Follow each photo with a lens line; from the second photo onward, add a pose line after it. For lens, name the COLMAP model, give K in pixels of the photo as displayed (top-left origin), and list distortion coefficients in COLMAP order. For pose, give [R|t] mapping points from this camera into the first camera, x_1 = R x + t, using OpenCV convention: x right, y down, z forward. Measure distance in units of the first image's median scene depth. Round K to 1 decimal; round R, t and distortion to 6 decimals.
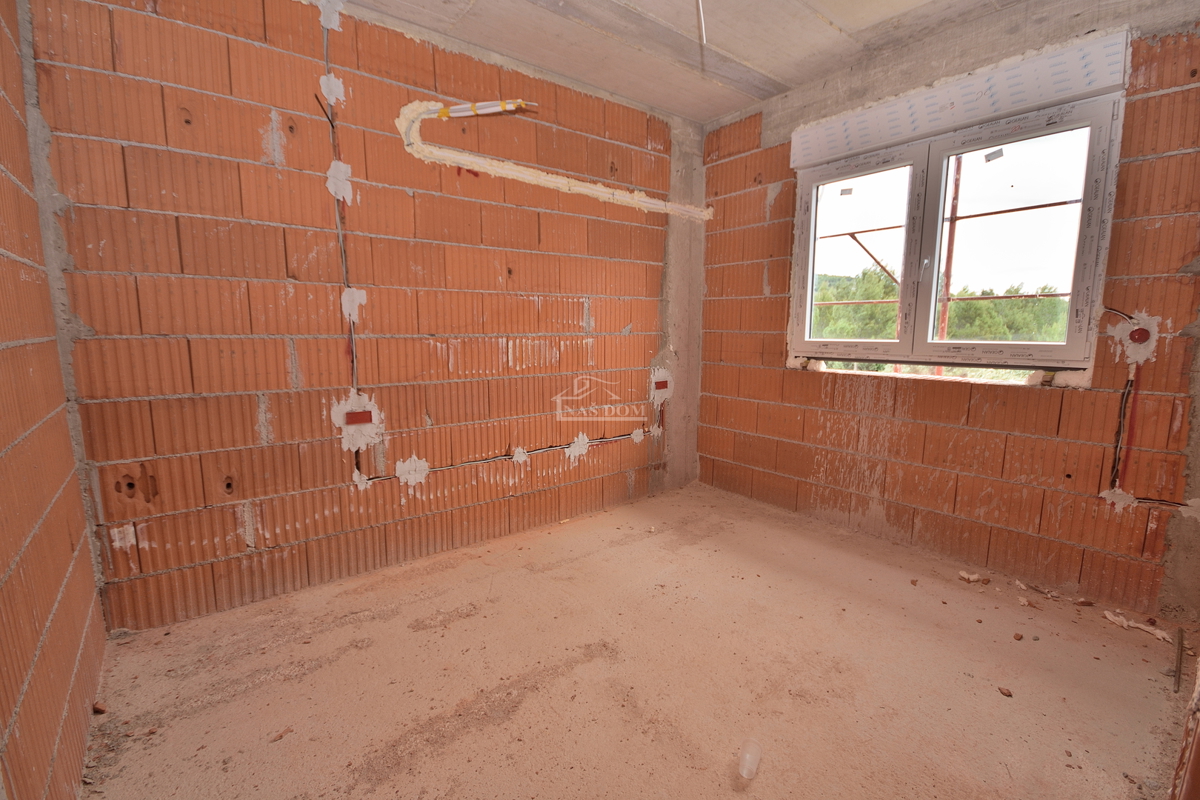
lens RADIAL K [[536.4, 0, 597.3], [0, 536.4, 405.6], [0, 0, 1]] dist [0.010389, -0.013083]
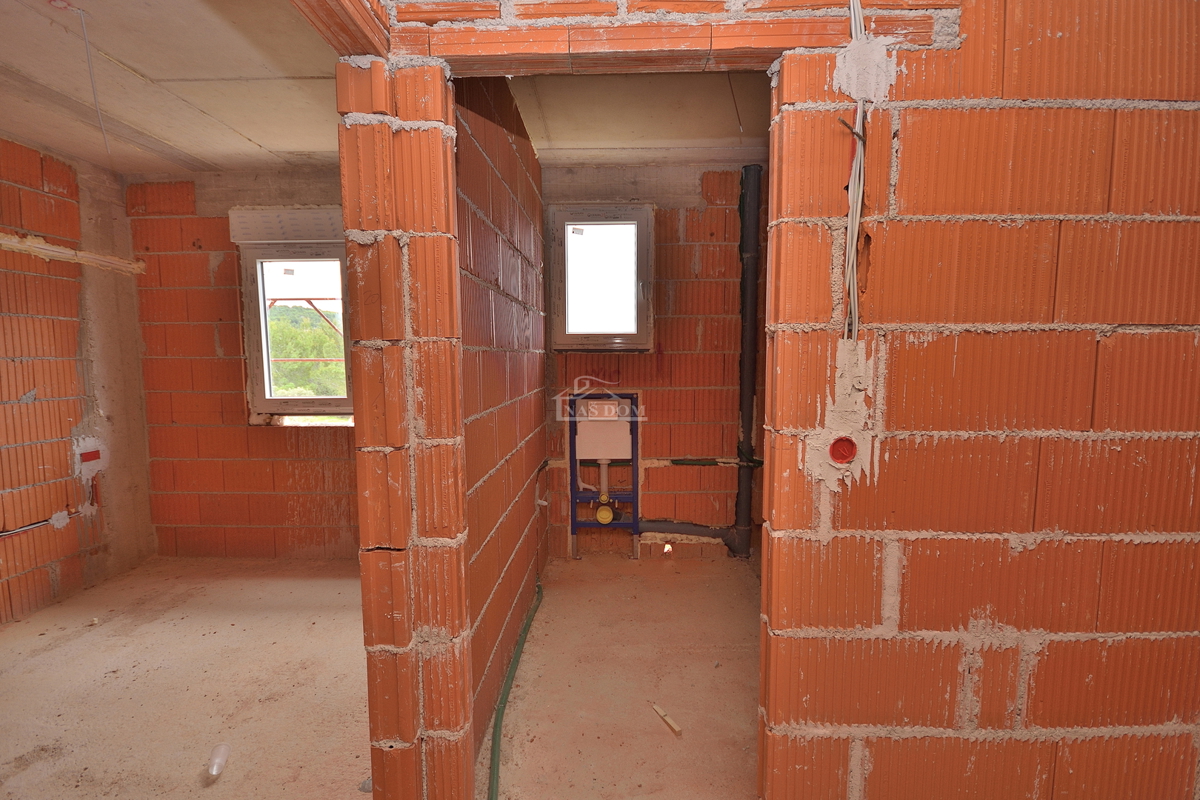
lens RADIAL K [[536.4, 0, 608.0], [0, 536.4, 409.1], [0, 0, 1]] dist [0.010389, -0.013083]
pose [[0.629479, -0.067680, 0.774065, -0.021109], [0.116164, 0.993201, -0.007626, -0.011360], [-0.768286, 0.094719, 0.633061, -0.220437]]
